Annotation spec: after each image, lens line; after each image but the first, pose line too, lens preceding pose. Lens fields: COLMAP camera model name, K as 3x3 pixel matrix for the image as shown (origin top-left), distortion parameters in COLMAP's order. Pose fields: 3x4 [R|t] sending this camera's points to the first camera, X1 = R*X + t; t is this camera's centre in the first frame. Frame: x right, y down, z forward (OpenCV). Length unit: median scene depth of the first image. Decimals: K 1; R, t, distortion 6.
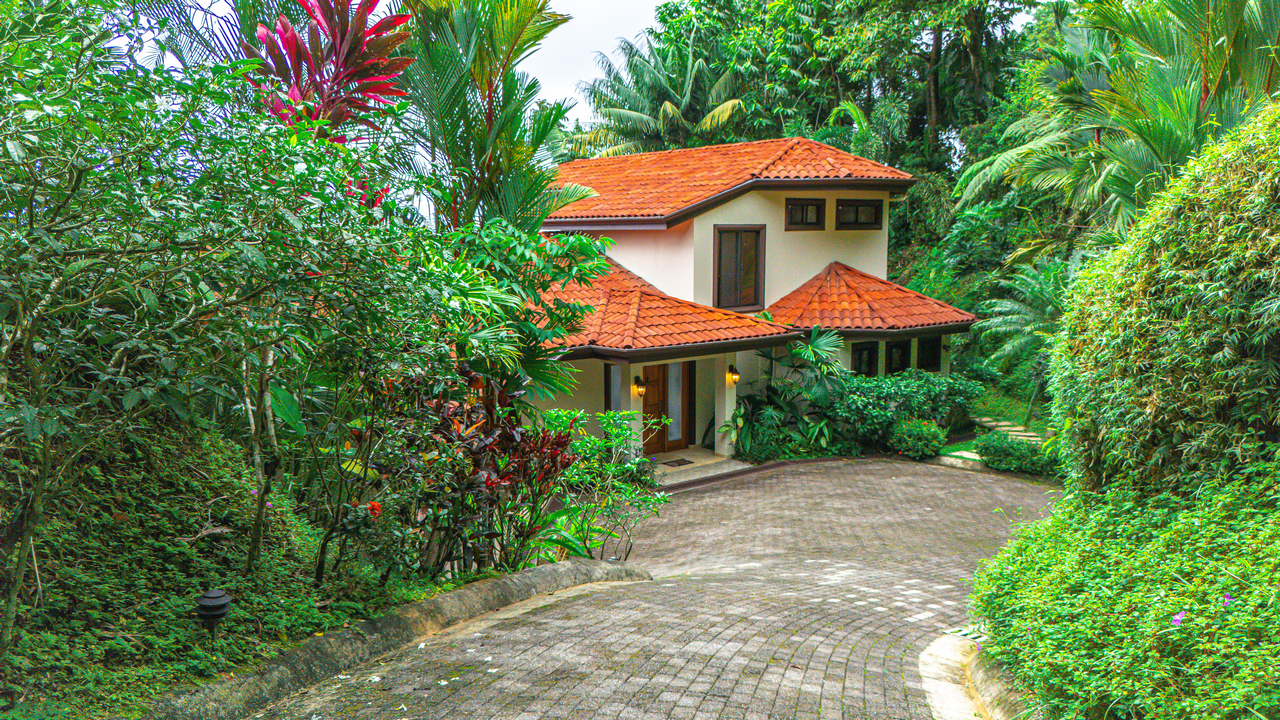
lens RADIAL K [[945.7, 0, 628.6], [0, 945.7, 362.1], [0, 0, 1]] dist [0.065407, -0.040385]
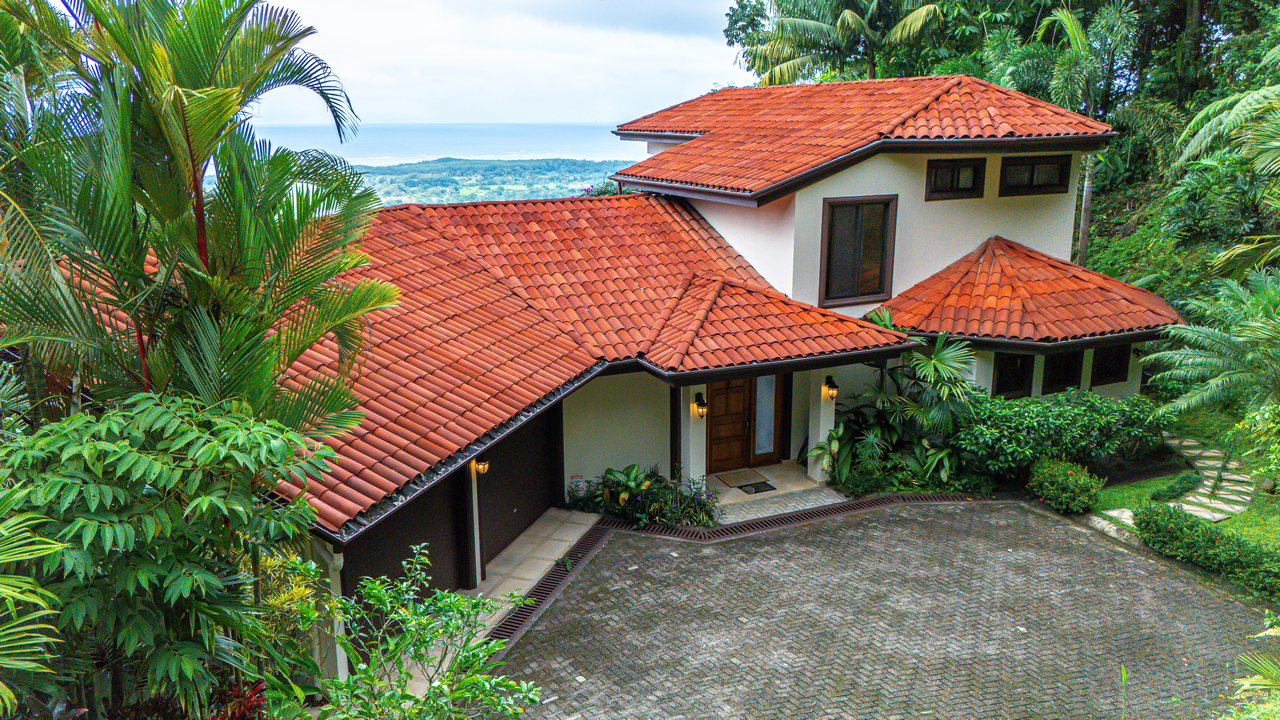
lens RADIAL K [[945.7, 0, 642.4], [0, 945.7, 363.2], [0, 0, 1]] dist [0.065407, -0.040385]
pose [[0.972099, 0.057991, -0.227288, 0.132019], [-0.031302, 0.992363, 0.119315, -0.097263], [0.232472, -0.108871, 0.966491, 0.161609]]
